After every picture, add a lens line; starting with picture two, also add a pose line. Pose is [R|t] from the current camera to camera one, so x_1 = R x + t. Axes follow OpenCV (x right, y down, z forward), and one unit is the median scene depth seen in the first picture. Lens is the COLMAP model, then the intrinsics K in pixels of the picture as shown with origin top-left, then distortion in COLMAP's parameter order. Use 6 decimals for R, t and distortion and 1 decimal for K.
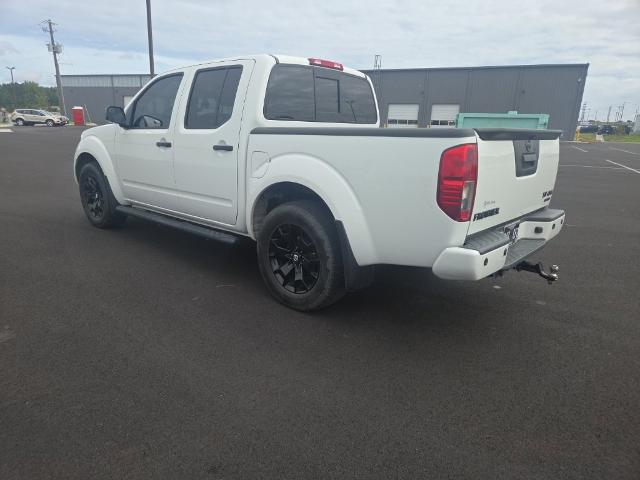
lens RADIAL K [[429.9, 0, 316.2], [0, 429.9, 252.7], [0, 0, 1]] dist [0.067372, -0.057227]
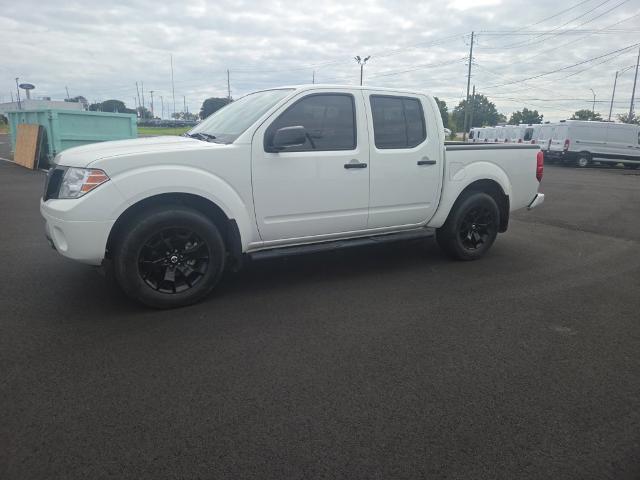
lens RADIAL K [[424.1, 0, 313.8], [0, 424.1, 240.2], [0, 0, 1]] dist [0.064920, -0.050071]
pose [[0.309144, -0.248564, 0.917958, -1.572166], [0.246209, 0.953250, 0.175204, -0.336737], [-0.918592, 0.171846, 0.355890, 0.927490]]
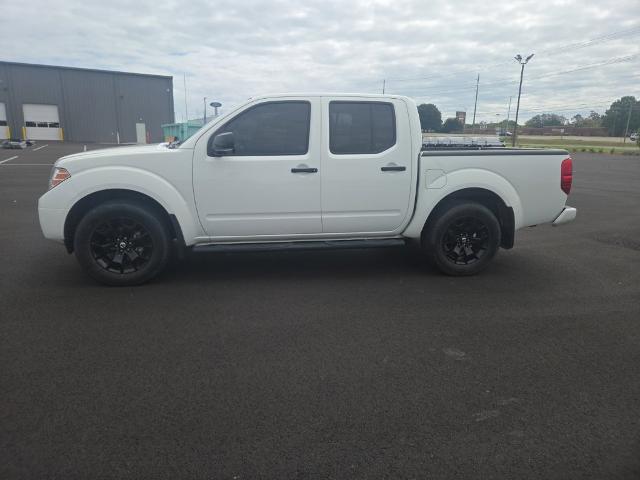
lens RADIAL K [[427.5, 0, 316.3], [0, 427.5, 240.1], [0, 0, 1]] dist [0.064579, -0.053232]
pose [[0.614462, -0.197095, 0.763931, -1.359318], [0.218068, 0.972998, 0.075634, -0.191144], [-0.758210, 0.120115, 0.640851, 0.424831]]
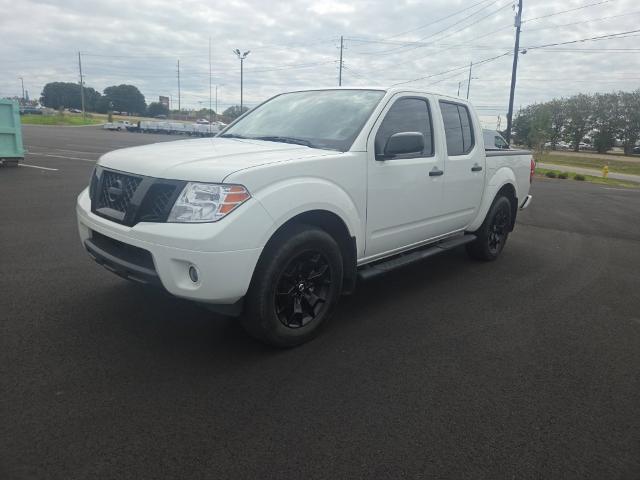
lens RADIAL K [[424.8, 0, 318.7], [0, 424.8, 239.7], [0, 0, 1]] dist [0.067366, -0.055028]
pose [[0.010724, -0.263444, 0.964615, -1.559111], [0.228432, 0.939807, 0.254129, -0.491105], [-0.973501, 0.217623, 0.070258, 1.460140]]
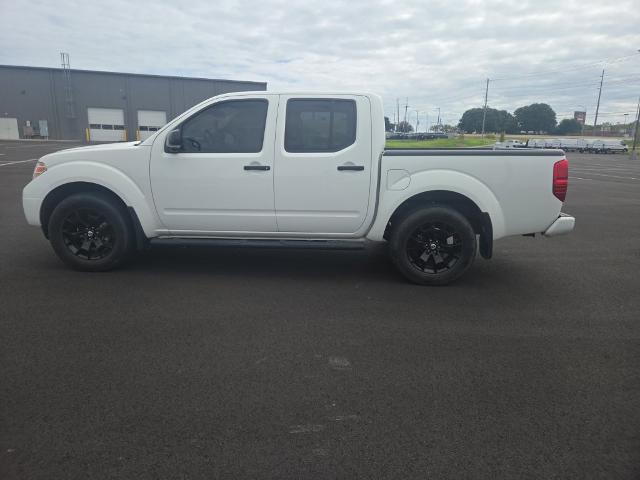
lens RADIAL K [[429.6, 0, 315.9], [0, 429.6, 238.7], [0, 0, 1]] dist [0.065805, -0.056561]
pose [[0.771202, -0.153365, 0.617840, -1.072586], [0.177788, 0.983816, 0.022292, -0.099960], [-0.611260, 0.092653, 0.785988, 0.162945]]
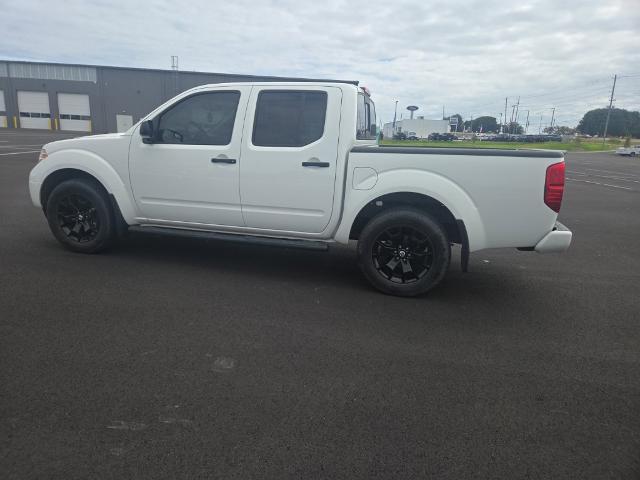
lens RADIAL K [[429.8, 0, 315.8], [0, 429.8, 246.8], [0, 0, 1]] dist [0.065598, -0.055280]
pose [[0.890858, -0.103006, 0.442449, -0.748740], [0.110082, 0.993875, 0.009735, -0.043857], [-0.440742, 0.040034, 0.896741, 0.018252]]
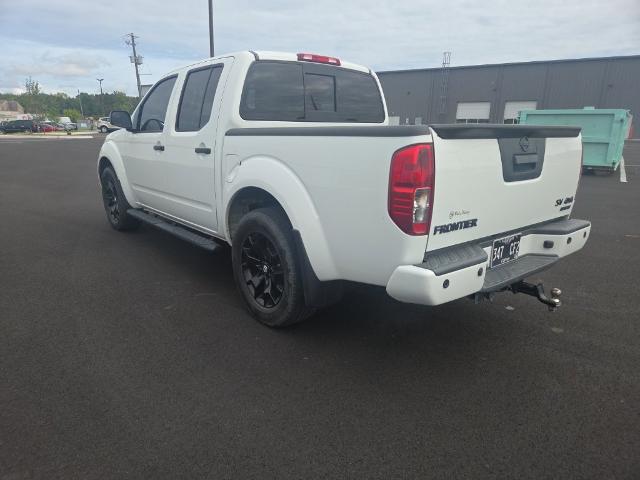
lens RADIAL K [[429.9, 0, 316.2], [0, 429.9, 252.7], [0, 0, 1]] dist [0.067372, -0.057227]
pose [[0.988359, 0.025124, -0.150053, 0.186627], [-0.025812, 0.999663, -0.002636, -0.021404], [0.149936, 0.006479, 0.988674, 0.095688]]
